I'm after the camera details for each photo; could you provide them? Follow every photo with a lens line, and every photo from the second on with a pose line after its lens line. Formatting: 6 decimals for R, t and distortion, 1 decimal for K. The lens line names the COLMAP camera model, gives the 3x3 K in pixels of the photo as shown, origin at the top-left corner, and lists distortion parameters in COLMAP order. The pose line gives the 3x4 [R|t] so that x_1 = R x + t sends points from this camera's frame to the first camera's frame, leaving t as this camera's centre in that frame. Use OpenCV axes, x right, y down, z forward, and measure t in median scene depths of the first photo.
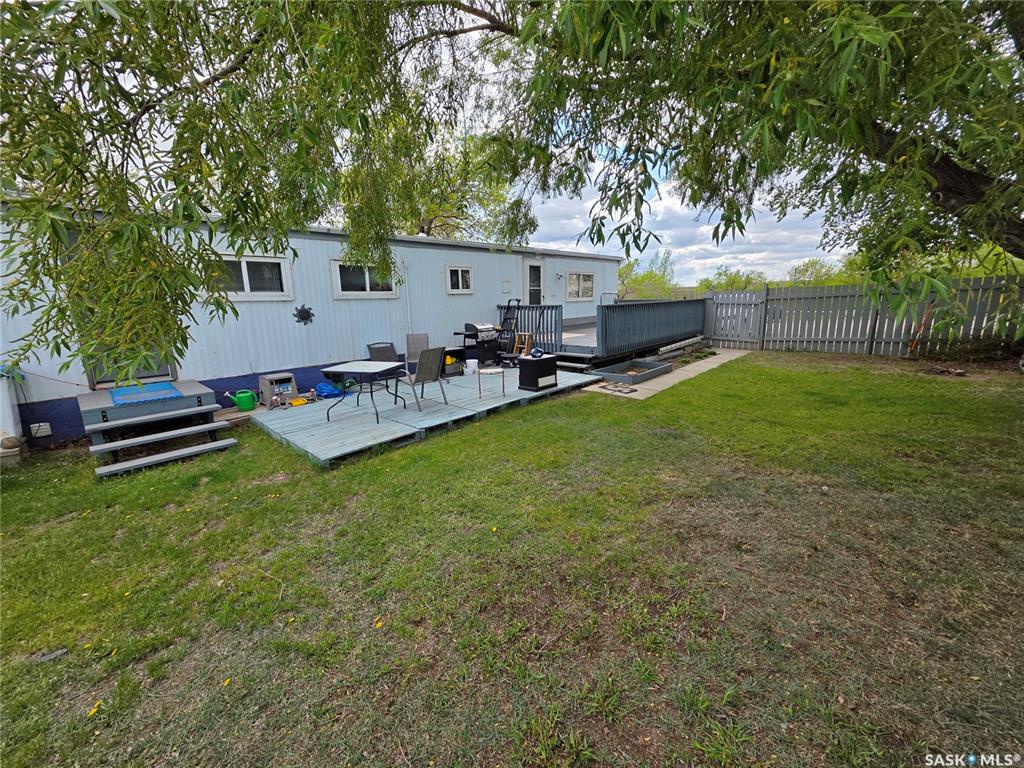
lens RADIAL K [[405.8, 0, 509.3], [0, 405.8, 386.2], [0, 0, 1]] dist [-0.004288, 0.000427]
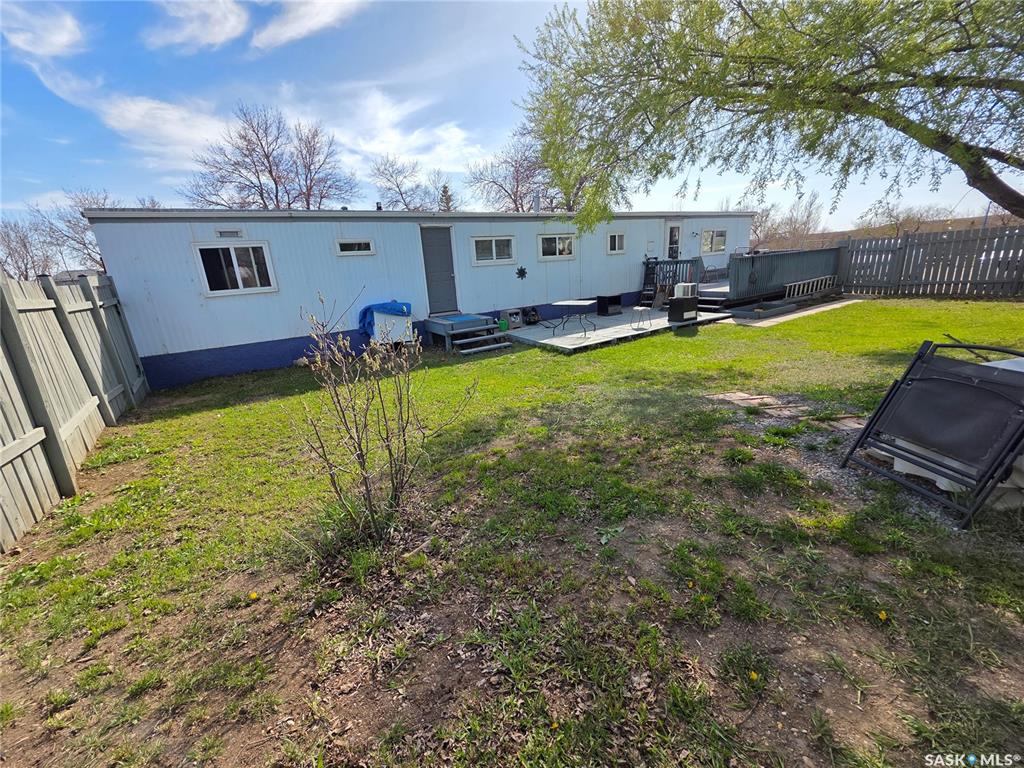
lens RADIAL K [[405.8, 0, 504.8], [0, 405.8, 387.1], [0, 0, 1]] dist [-0.004288, 0.000427]
pose [[0.965200, 0.034844, -0.259181, -0.144387], [-0.010458, 0.995434, 0.094876, 0.103694], [0.261303, -0.088864, 0.961158, -0.505386]]
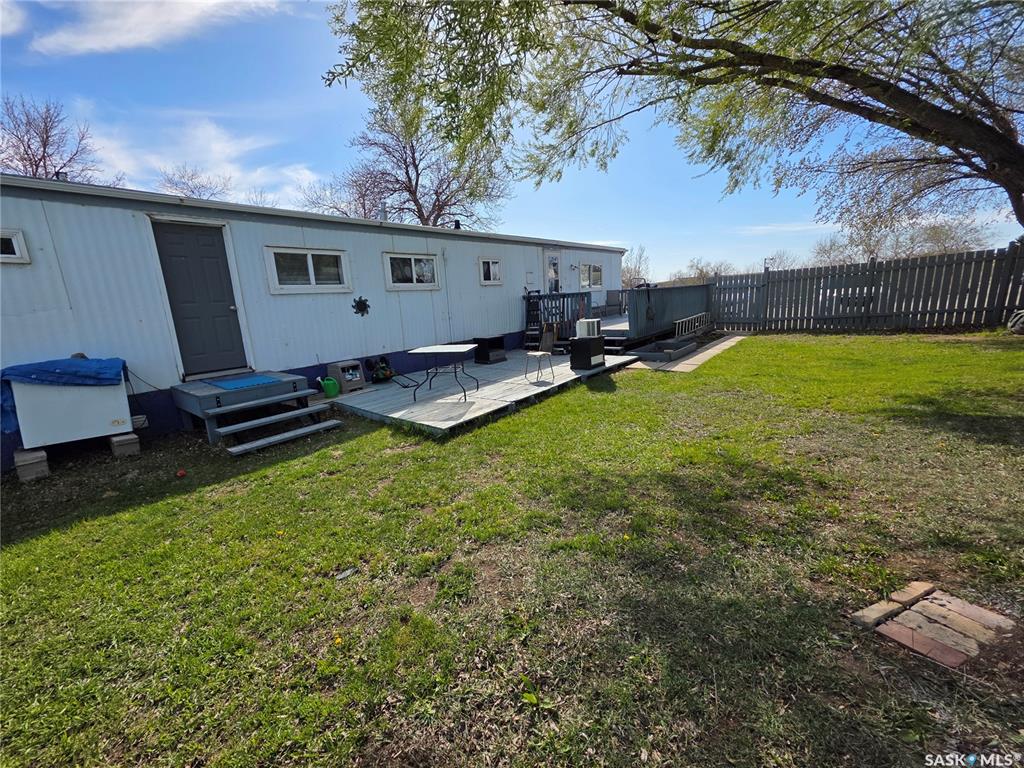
lens RADIAL K [[405.8, 0, 506.5], [0, 405.8, 385.6], [0, 0, 1]] dist [-0.004288, 0.000427]
pose [[0.997282, -0.049455, 0.054615, -0.194278], [0.049749, 0.998754, -0.004022, 0.044428], [-0.054348, 0.006728, 0.998499, -0.041345]]
